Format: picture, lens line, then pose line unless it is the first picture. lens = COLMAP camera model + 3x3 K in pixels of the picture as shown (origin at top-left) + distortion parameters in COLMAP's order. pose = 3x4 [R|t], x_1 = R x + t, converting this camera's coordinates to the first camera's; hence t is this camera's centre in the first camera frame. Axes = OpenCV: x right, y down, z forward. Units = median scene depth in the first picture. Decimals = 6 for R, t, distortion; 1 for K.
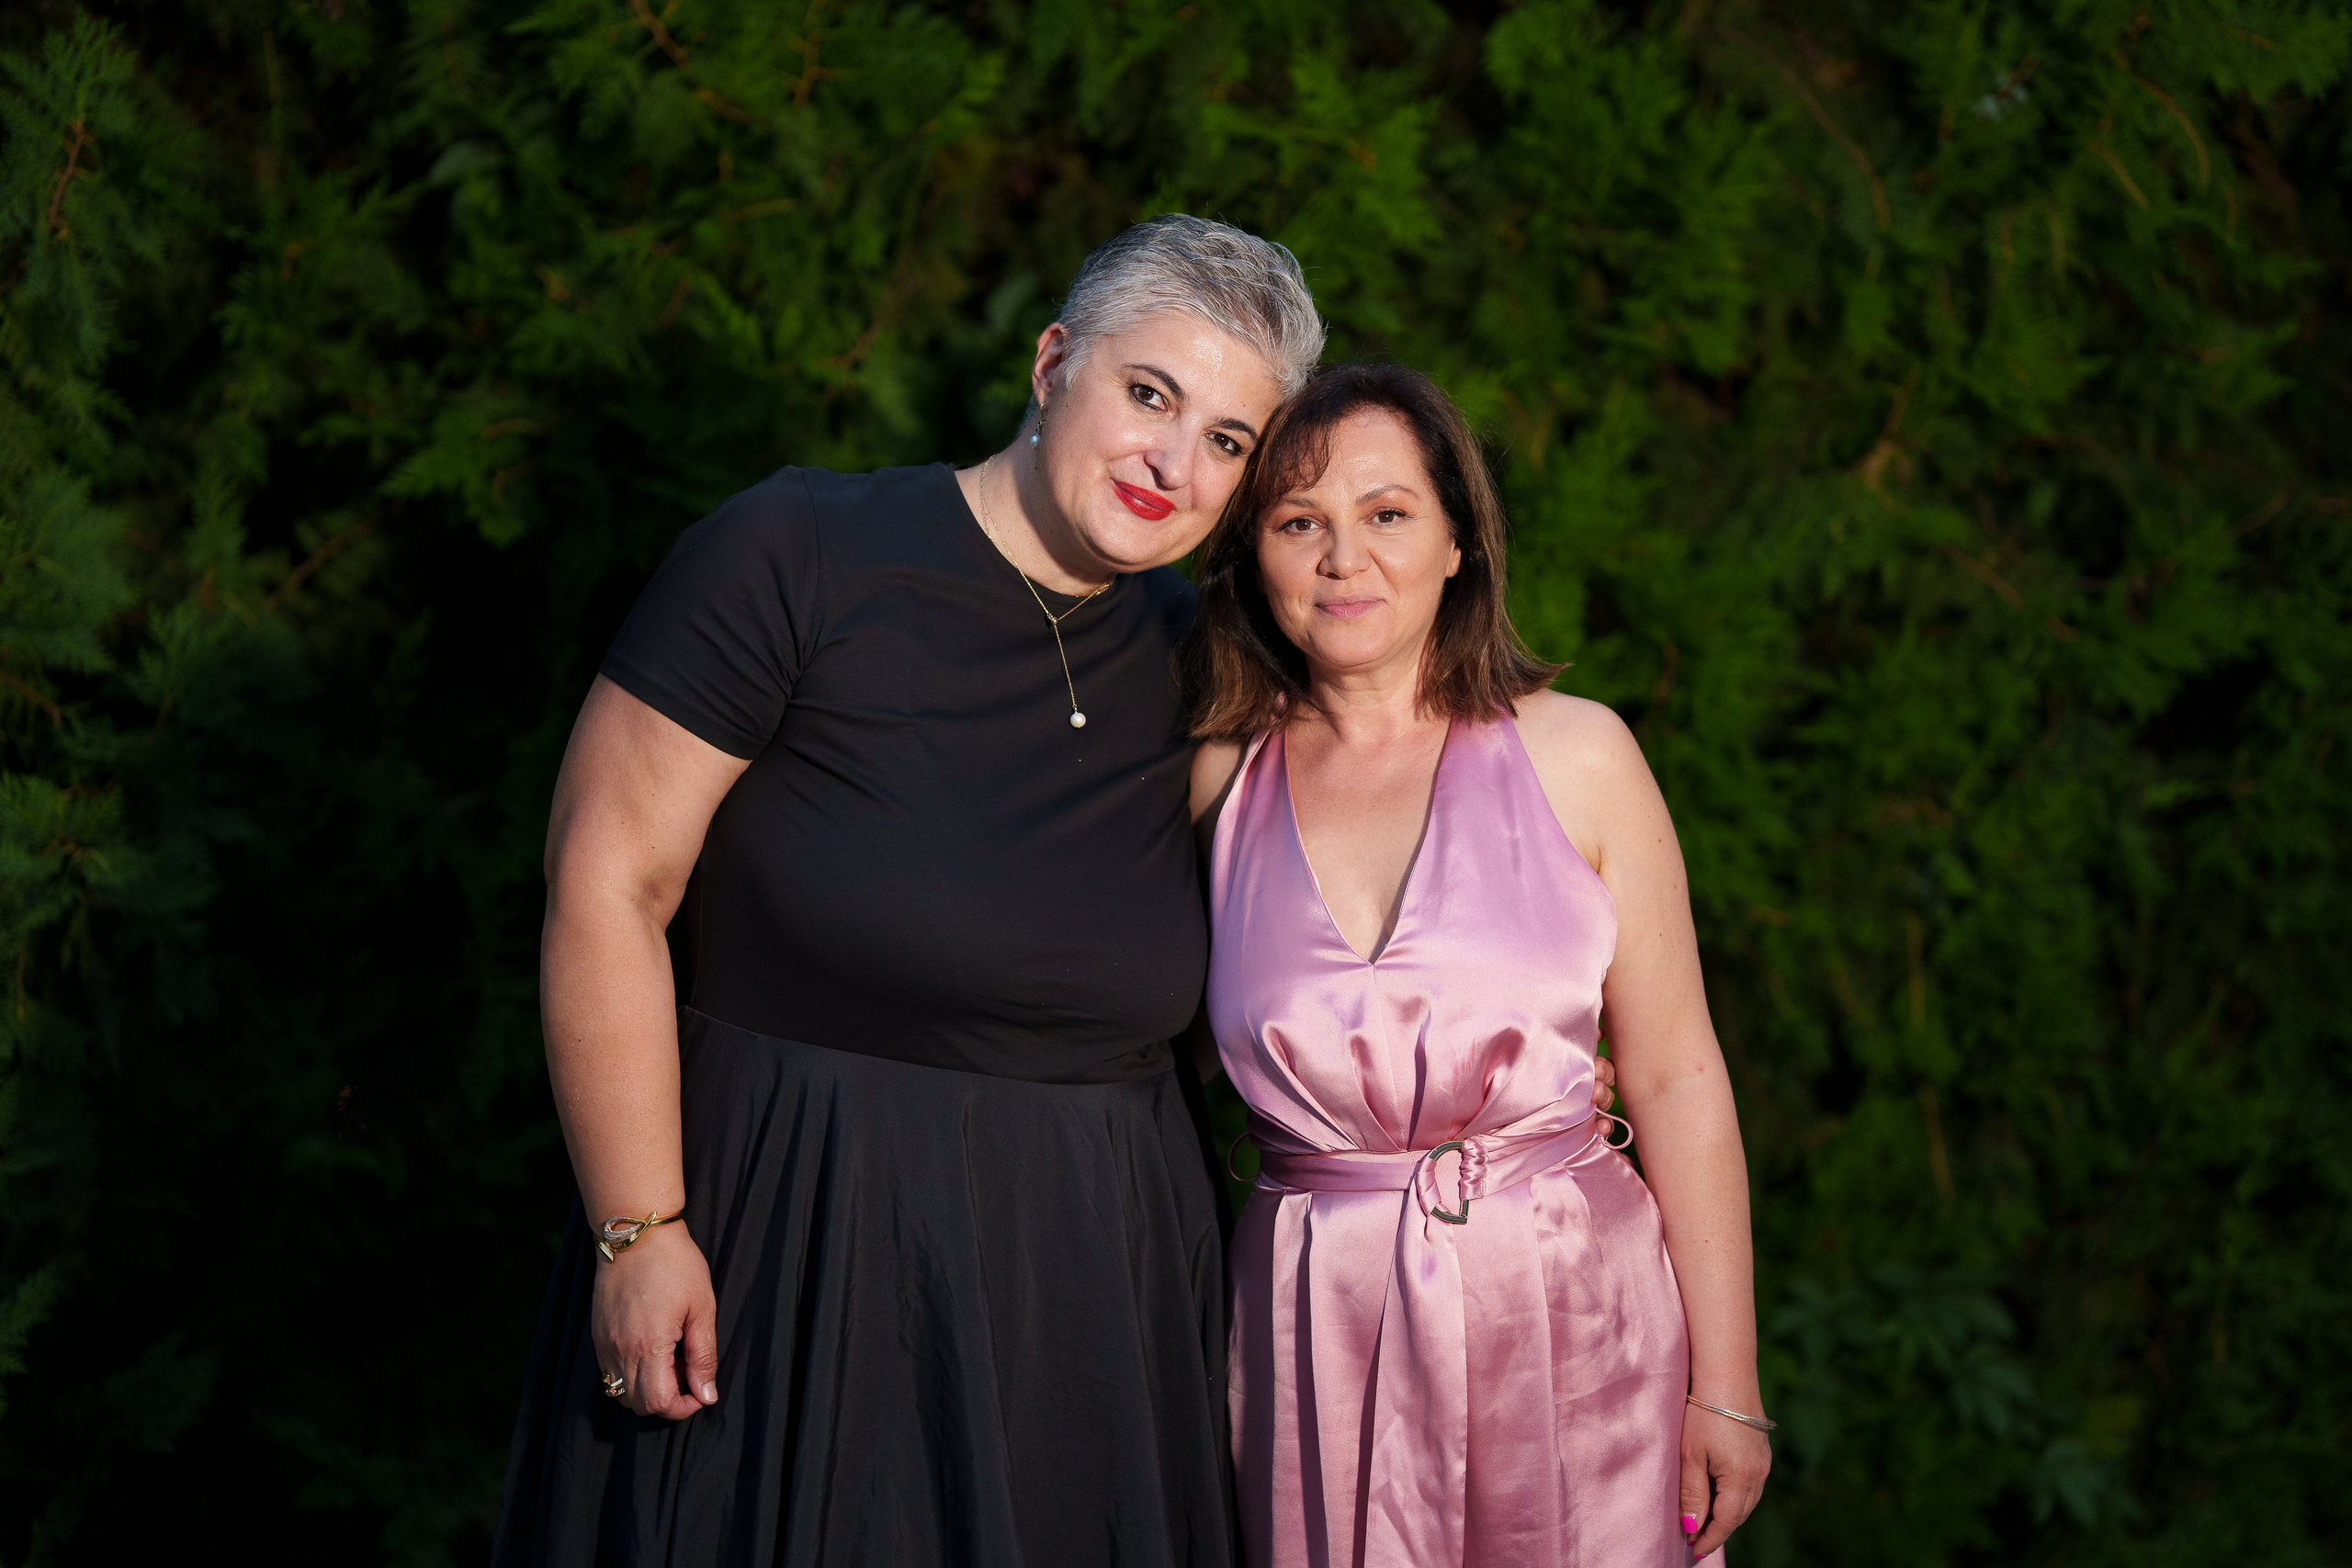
lens RADIAL K [[5590.9, 0, 1176.0], [0, 5590.9, 784.0], [0, 0, 1]] dist [0.902462, 0.542567]
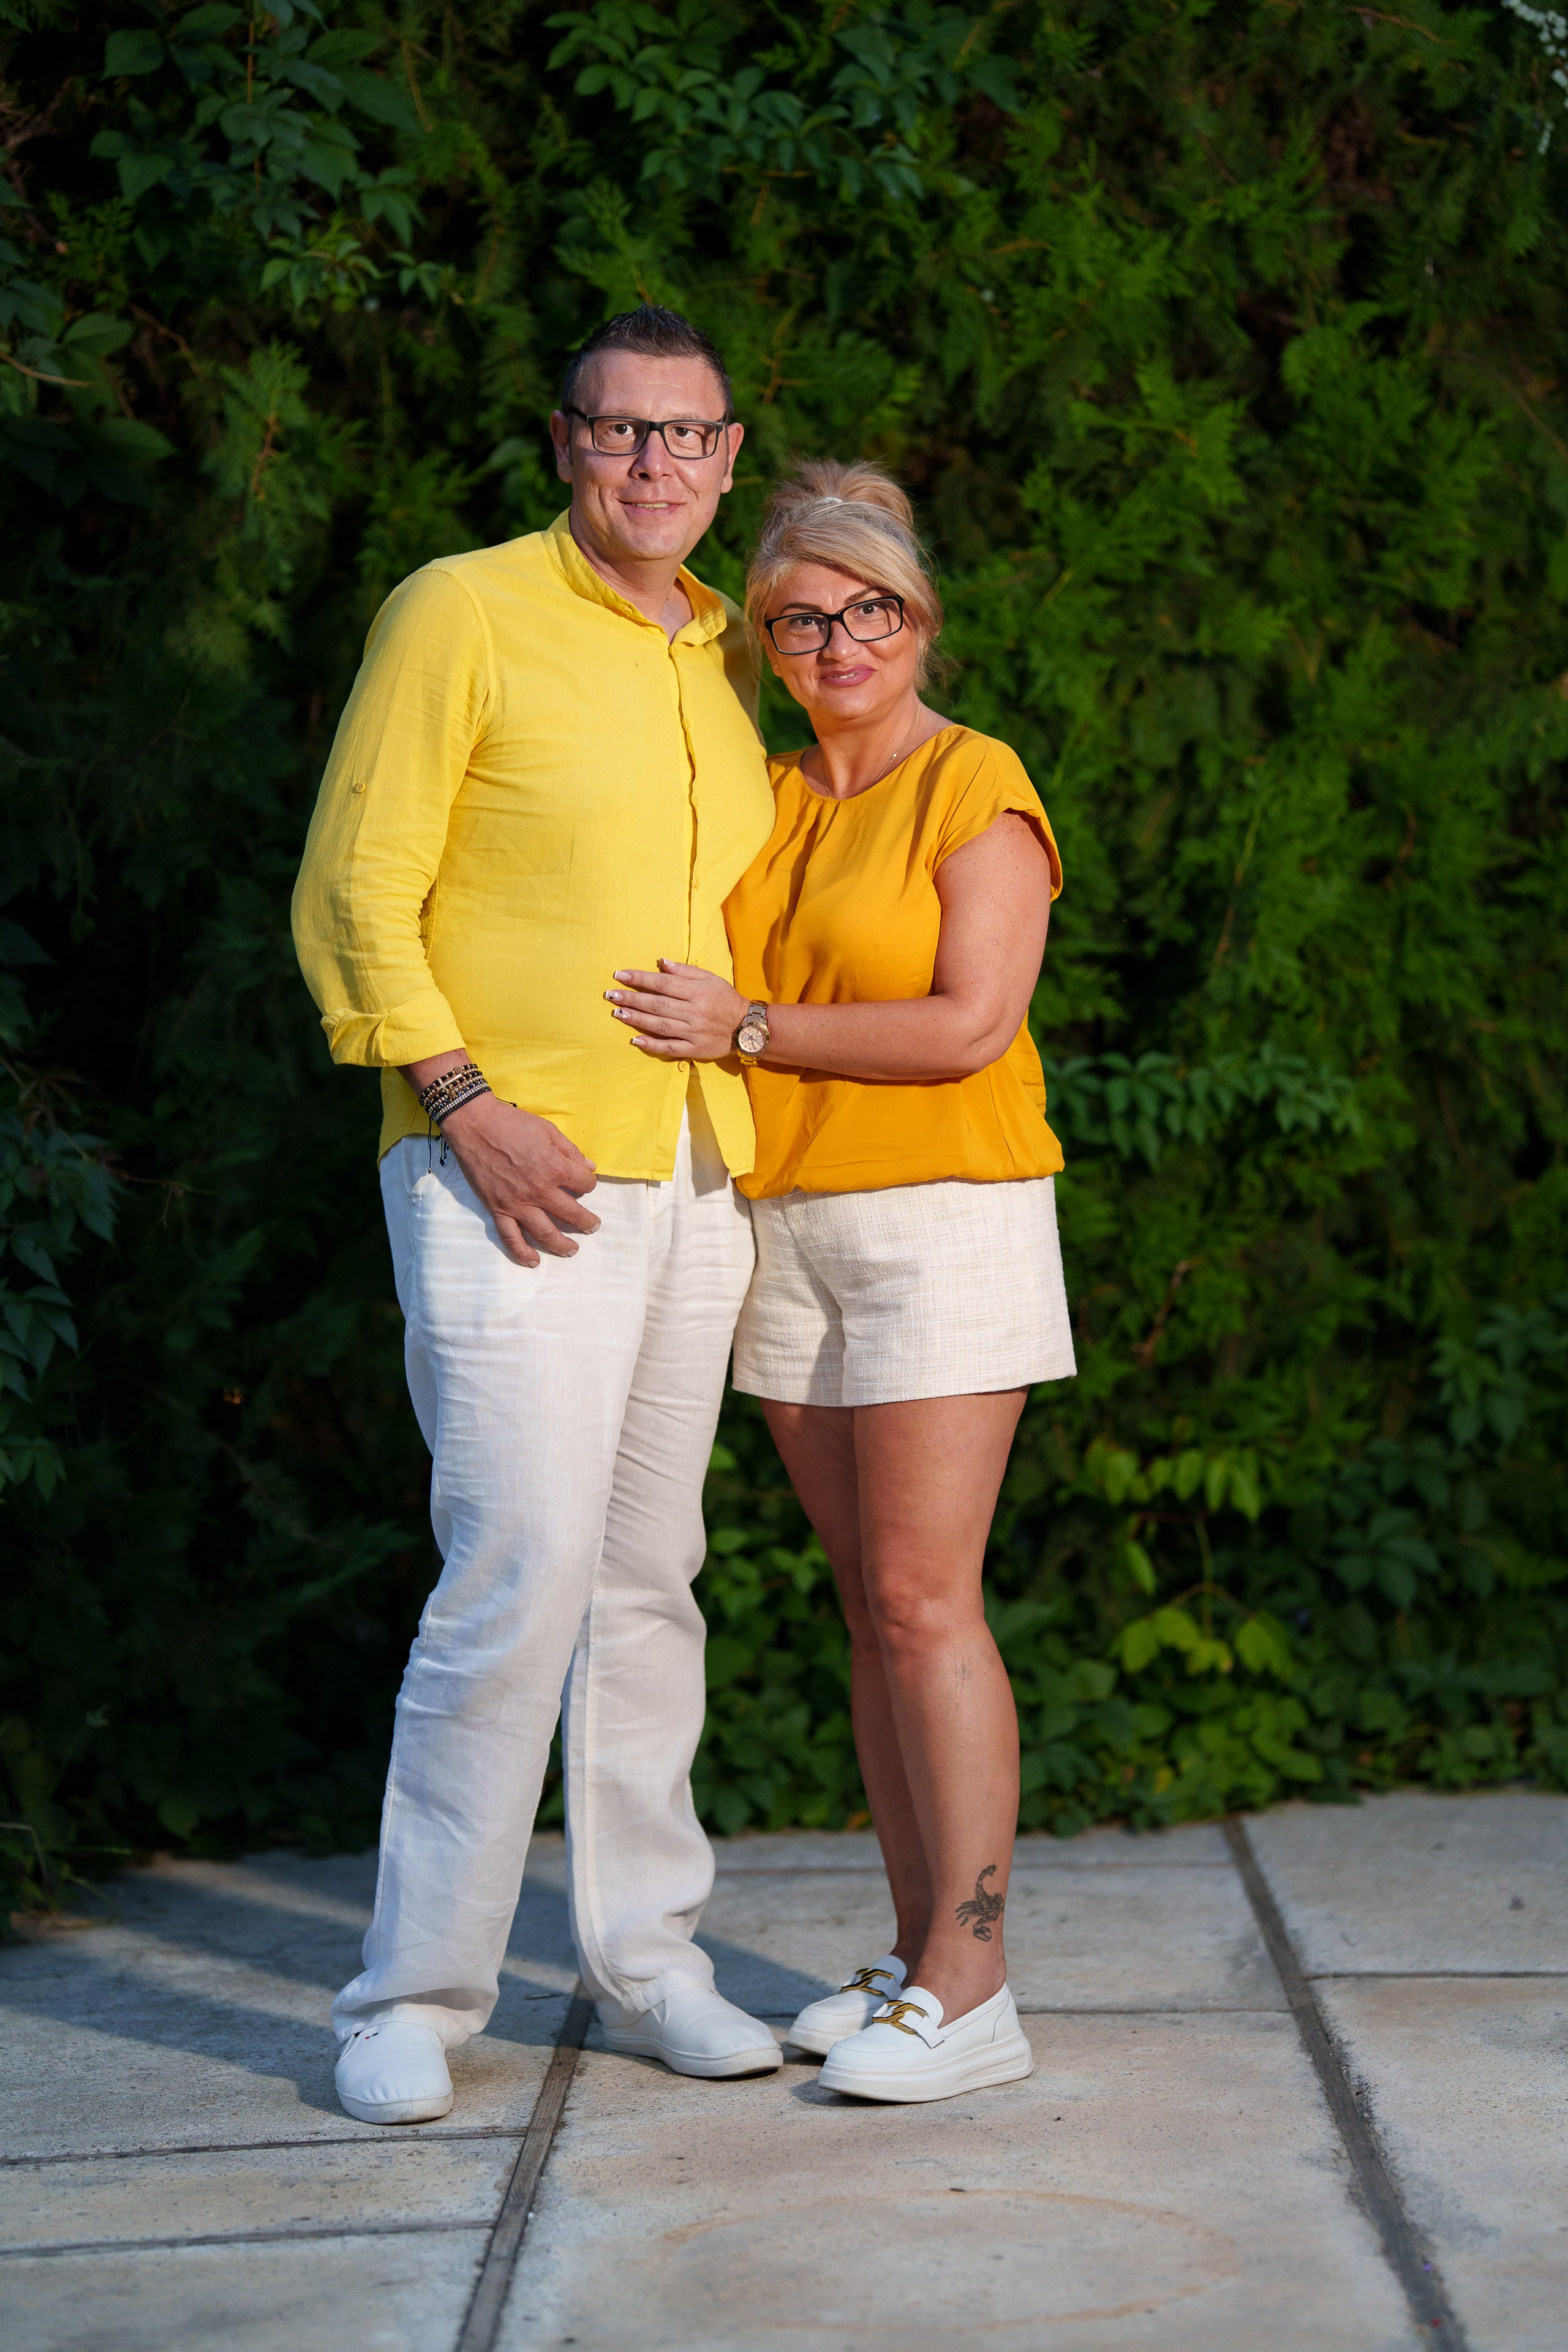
lens RADIAL K [[5591.5, 0, 786.7], [0, 5591.5, 1134.8], [0, 0, 1]] dist [0.902462, 0.542567]
pose [[0.999941, 0.009089, -0.005938, -0.051140], [-0.009156, 0.999893, -0.011399, 0.067581], [0.005834, 0.011453, 0.999917, -0.337683]]
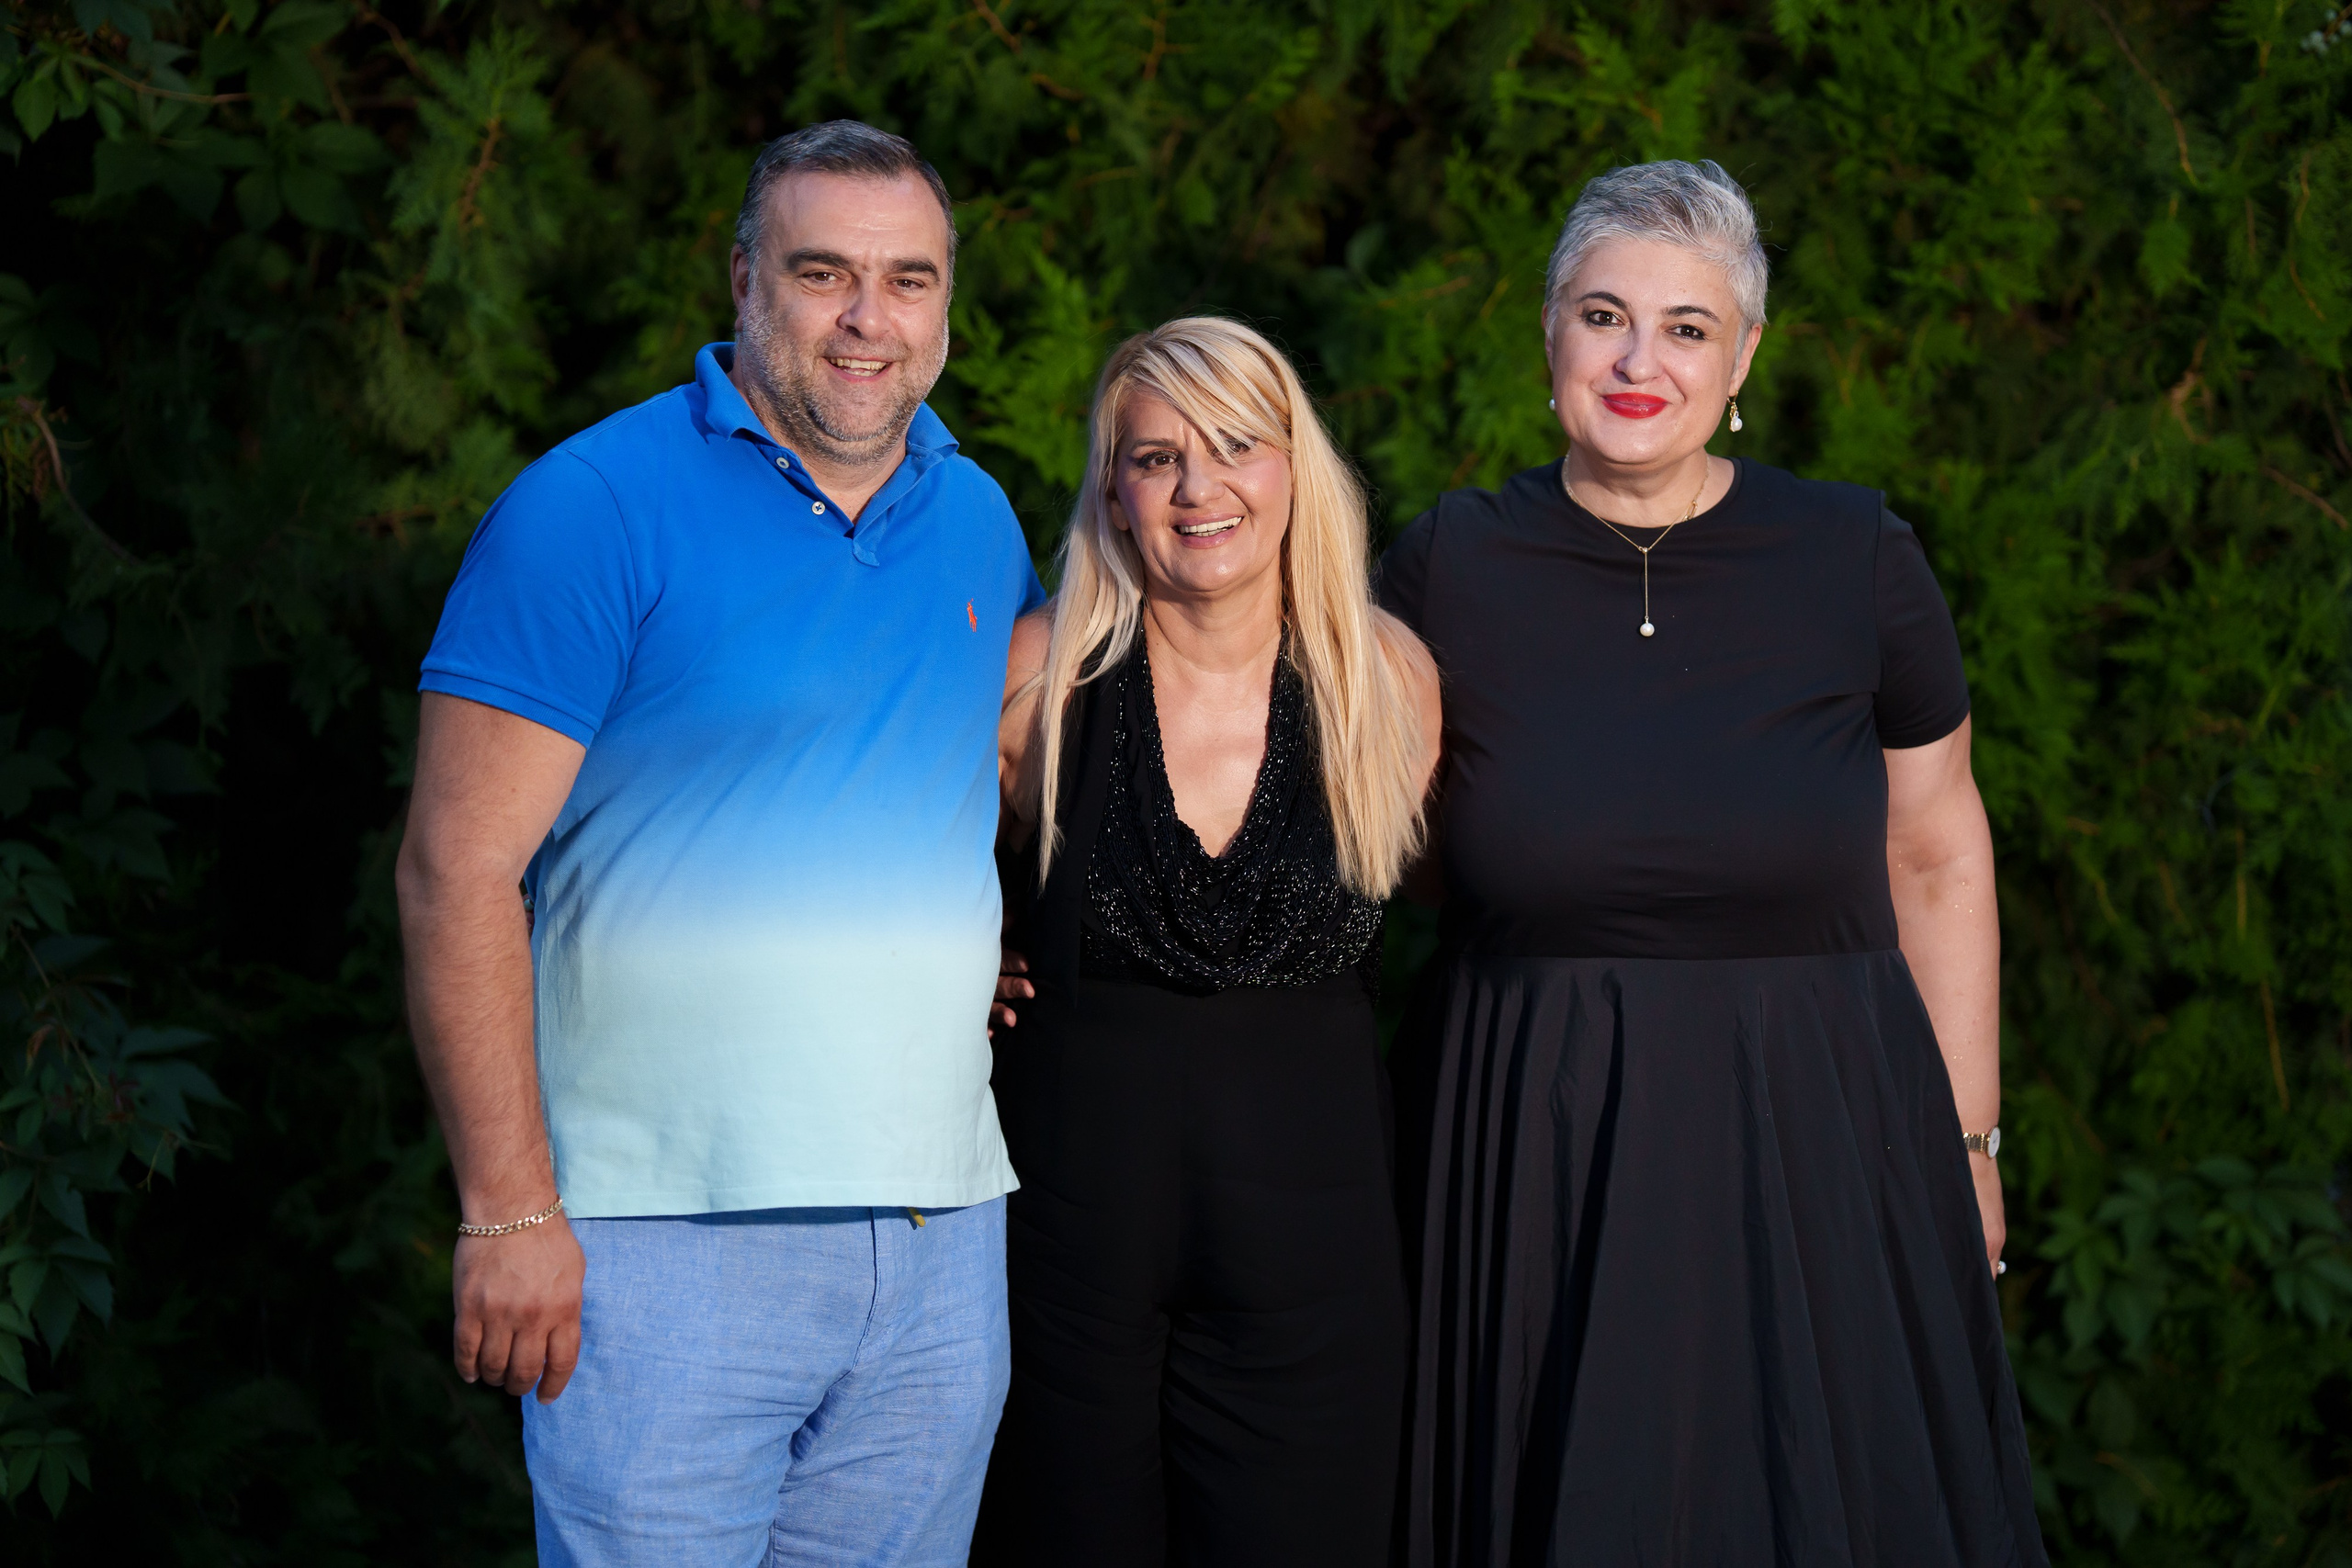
lens RADIAL K [[5590.9, 0, 1176.0], [0, 5590.9, 784.0], [0, 0, 1]] dist [0.902462, 0.542567]
pose [[0.978442, 0.012971, -0.206115, 0.163872], [-0.004597, 0.999146, 0.041057, -0.028036], [0.206472, -0.039225, 0.977666, -0.070900]]
